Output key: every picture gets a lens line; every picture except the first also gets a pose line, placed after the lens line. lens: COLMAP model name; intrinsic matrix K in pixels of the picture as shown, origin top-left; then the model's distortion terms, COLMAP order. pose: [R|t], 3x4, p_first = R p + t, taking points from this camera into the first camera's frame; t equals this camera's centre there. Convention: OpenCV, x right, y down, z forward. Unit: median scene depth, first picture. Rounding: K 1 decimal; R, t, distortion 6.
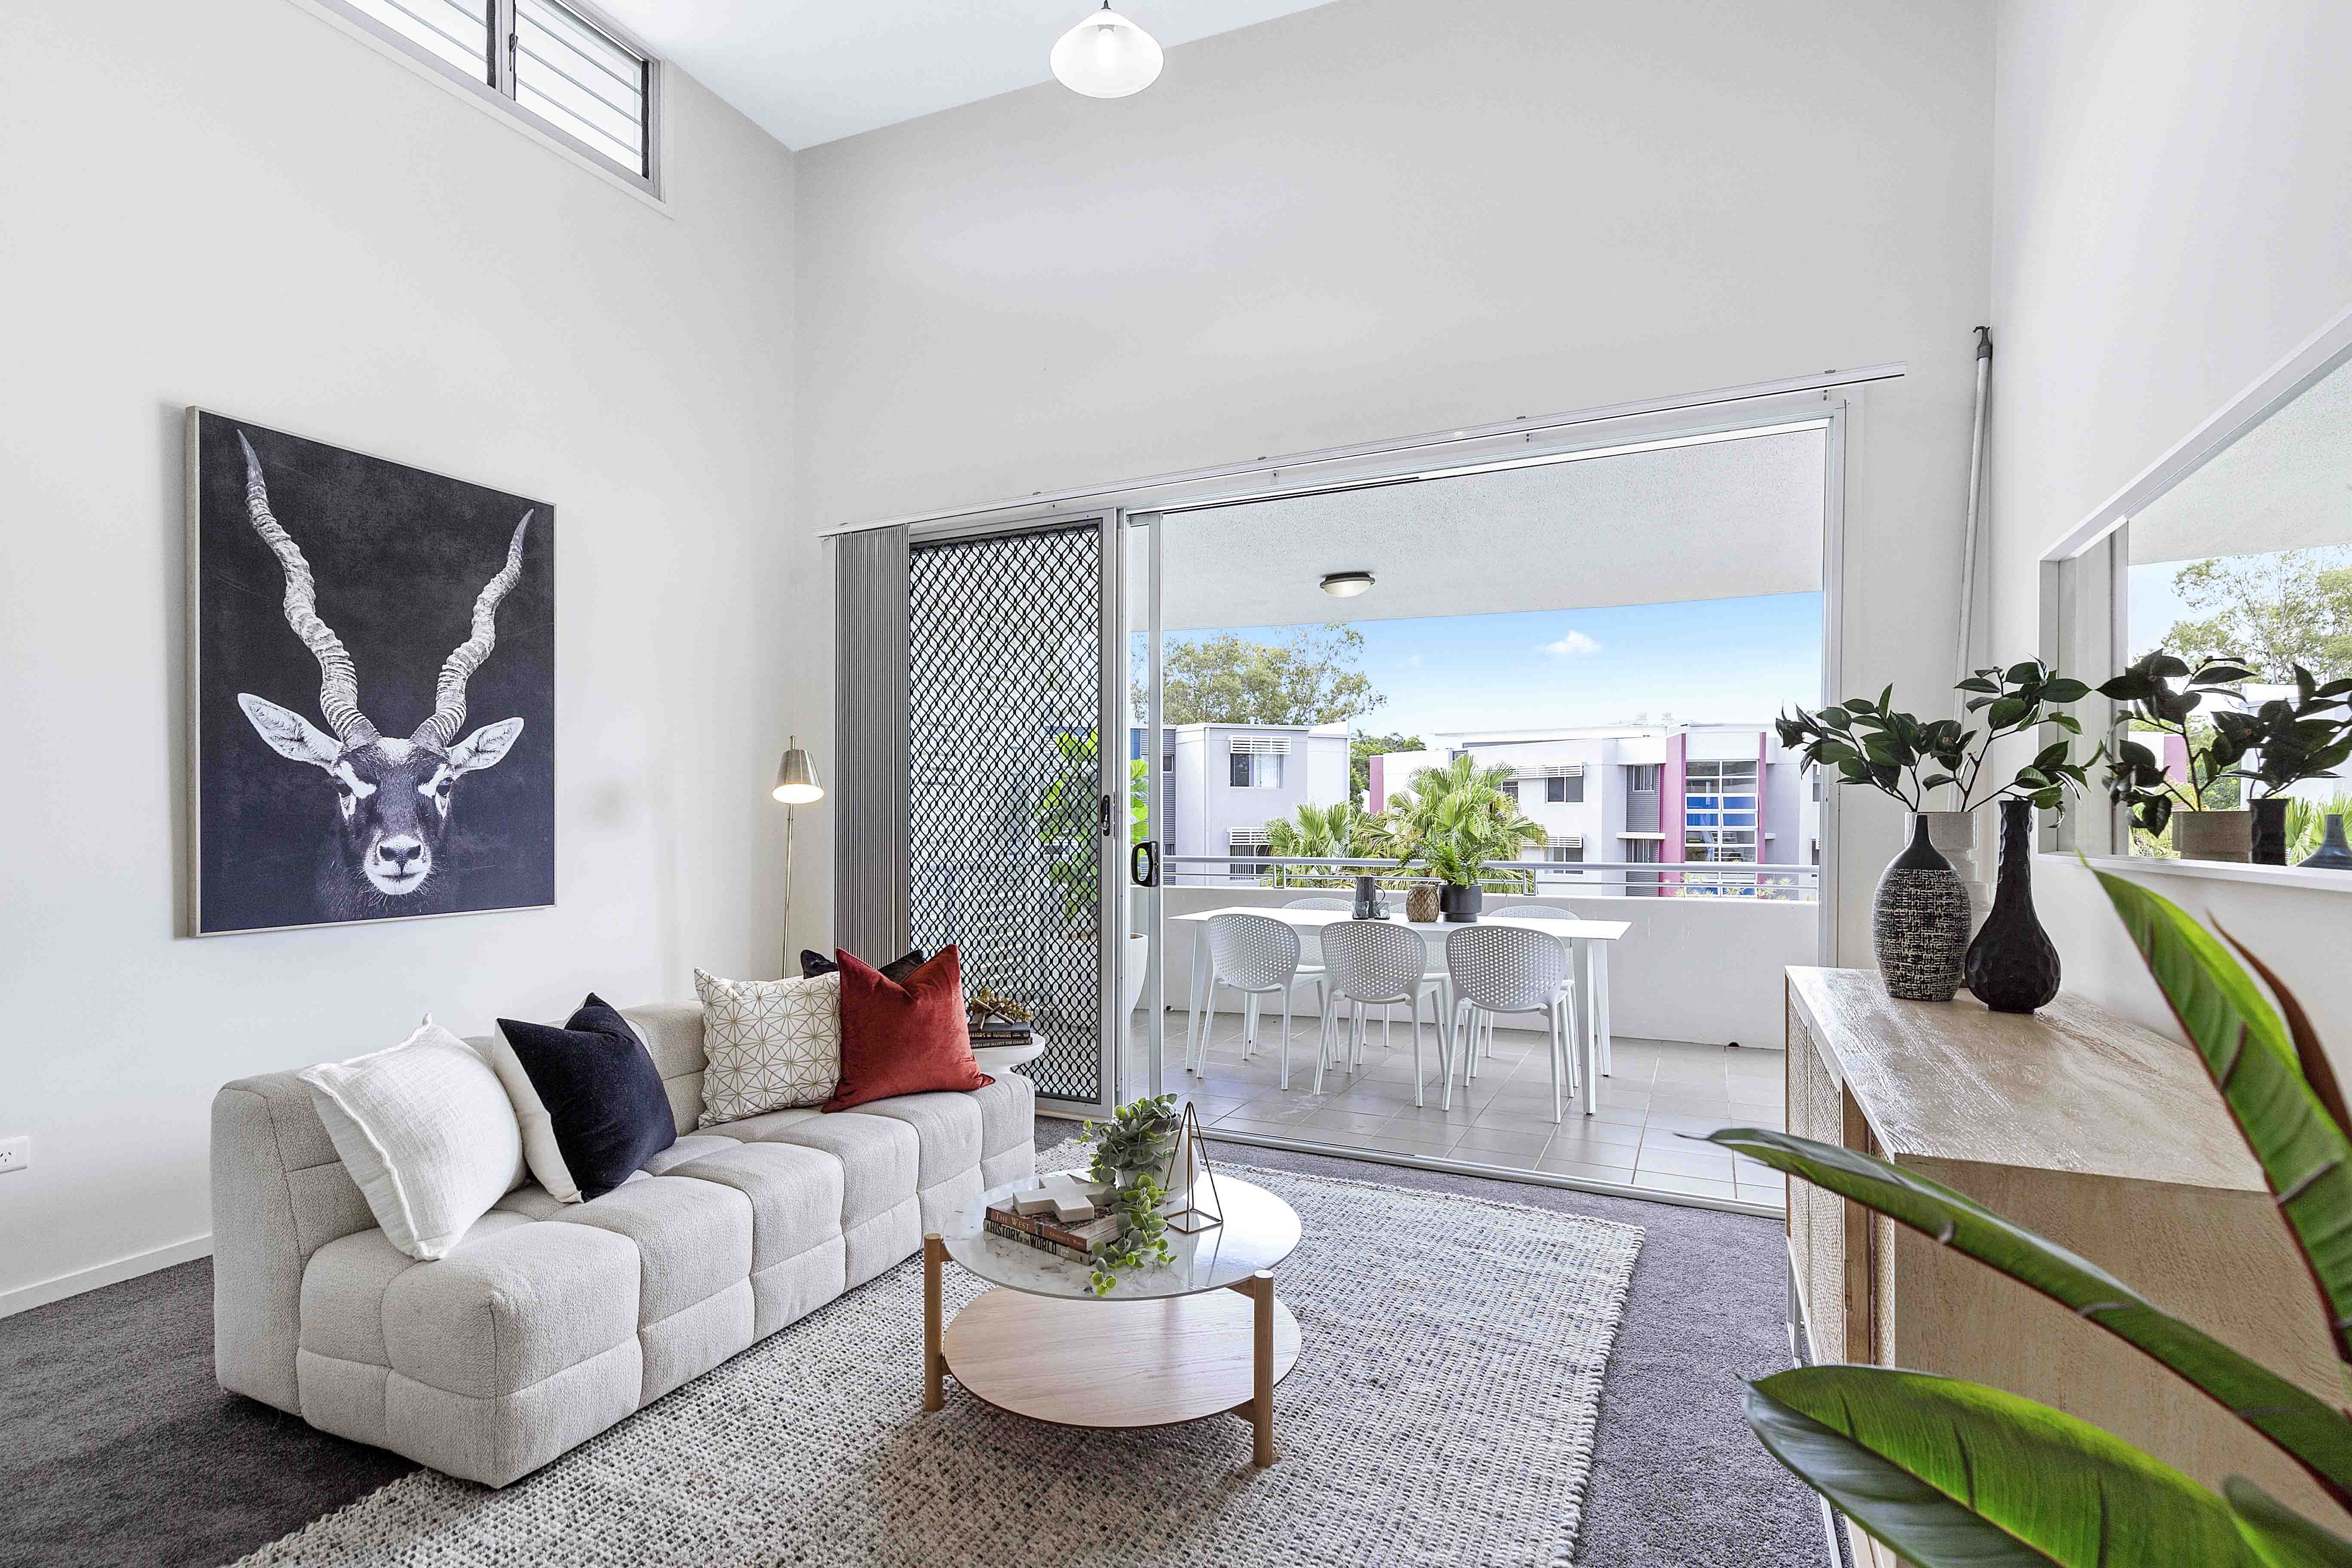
lens RADIAL K [[1110.0, 0, 1107.9], [0, 1110.0, 831.1], [0, 0, 1]] dist [0.004234, 0.000039]
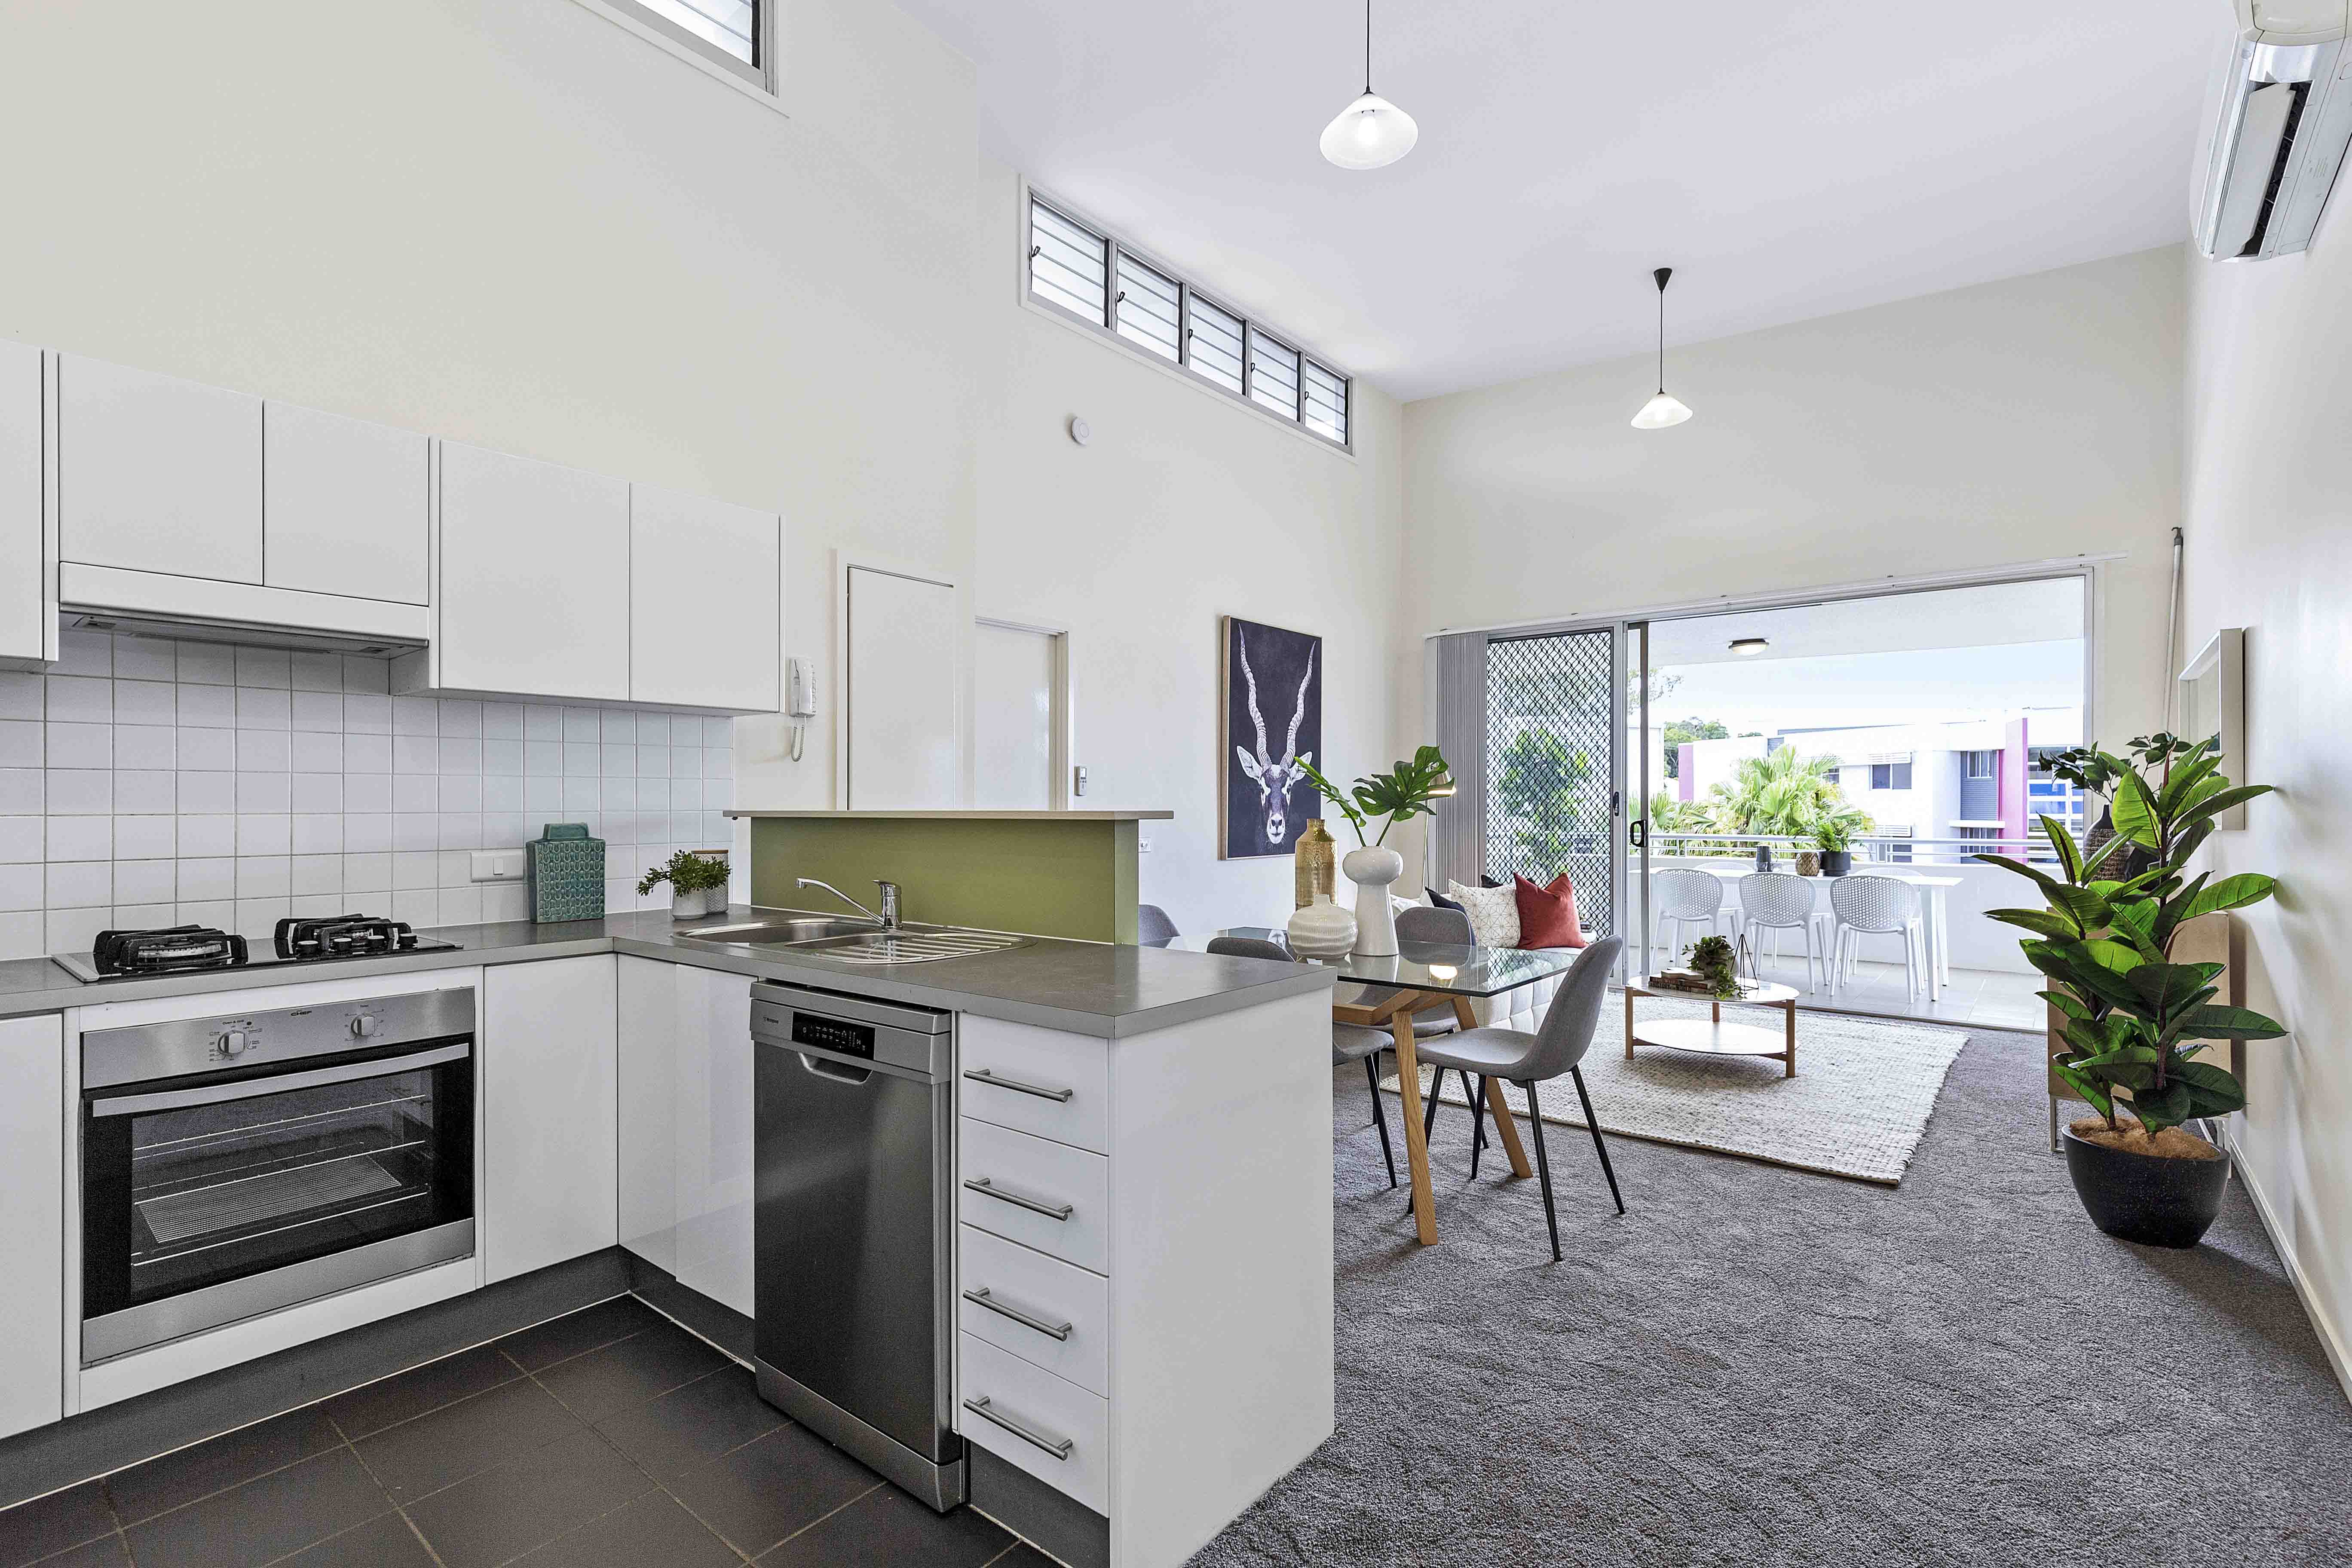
lens RADIAL K [[1119.5, 0, 1177.9], [0, 1119.5, 794.2], [0, 0, 1]] dist [-0.001793, -0.000450]
pose [[0.984897, -0.000899, -0.173137, -0.449564], [-0.002870, 0.999764, -0.021516, 0.012177], [0.173115, 0.021688, 0.984663, -0.968544]]
